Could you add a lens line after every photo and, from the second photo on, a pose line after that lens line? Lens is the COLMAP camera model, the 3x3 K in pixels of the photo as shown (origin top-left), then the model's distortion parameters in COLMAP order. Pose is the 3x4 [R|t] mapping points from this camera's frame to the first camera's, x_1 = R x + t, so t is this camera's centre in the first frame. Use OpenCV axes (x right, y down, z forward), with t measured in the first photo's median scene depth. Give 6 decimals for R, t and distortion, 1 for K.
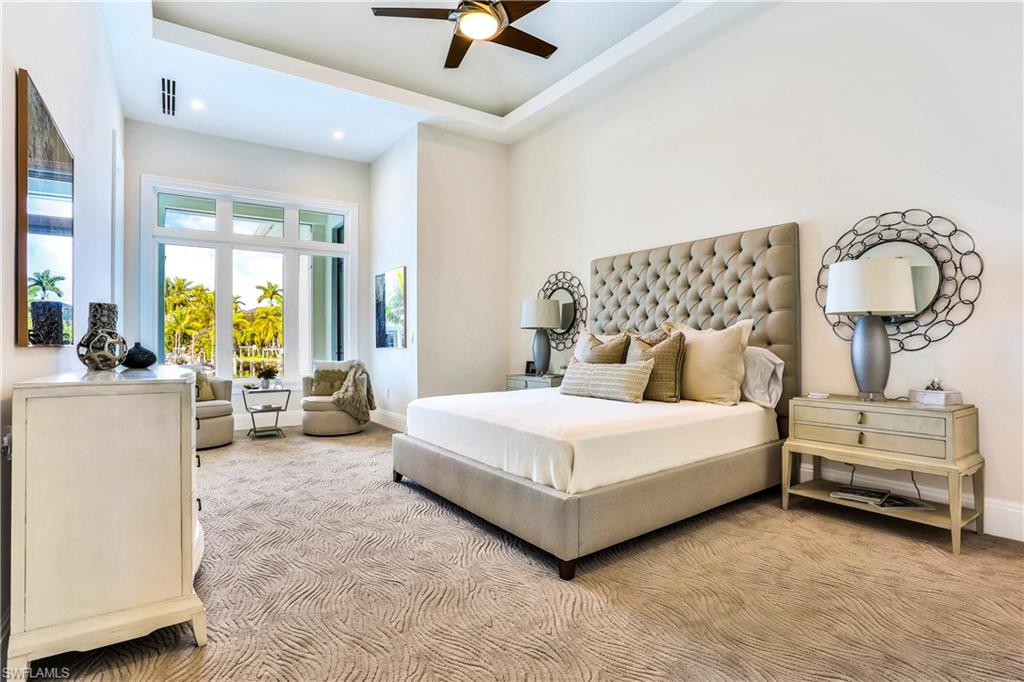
lens RADIAL K [[510.6, 0, 506.4], [0, 510.6, 344.7], [0, 0, 1]] dist [-0.070481, 0.036081]
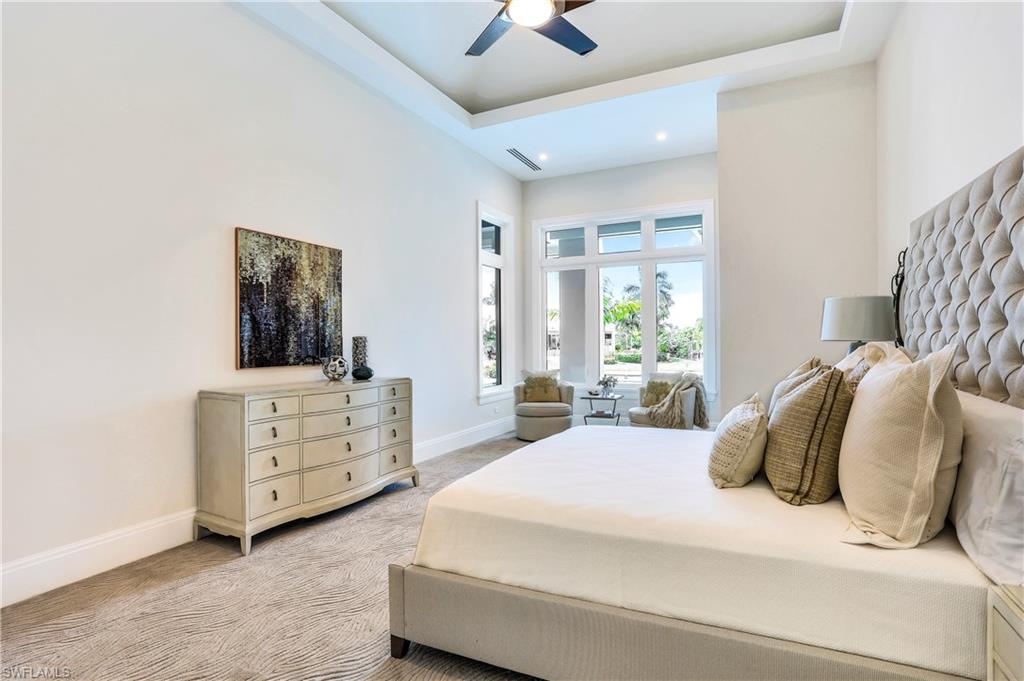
lens RADIAL K [[508.5, 0, 509.1], [0, 508.5, 341.7], [0, 0, 1]] dist [-0.073627, 0.033942]
pose [[0.480902, -0.001290, -0.876774, 0.366926], [0.004934, 0.999987, 0.001235, -0.029893], [0.876761, -0.004920, 0.480902, 0.290033]]
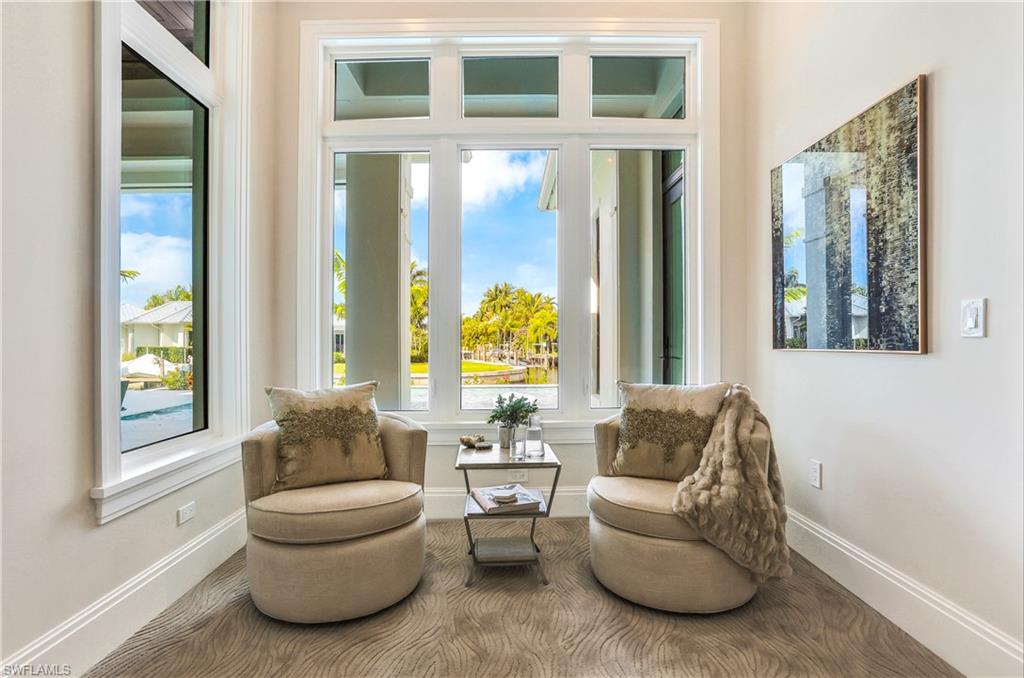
lens RADIAL K [[502.5, 0, 512.0], [0, 502.5, 339.0], [0, 0, 1]] dist [-0.036090, 0.000548]
pose [[0.838412, -0.004199, -0.545021, -0.244724], [0.001873, 0.999987, -0.004825, -0.000656], [0.545034, 0.003024, 0.838408, 0.639541]]
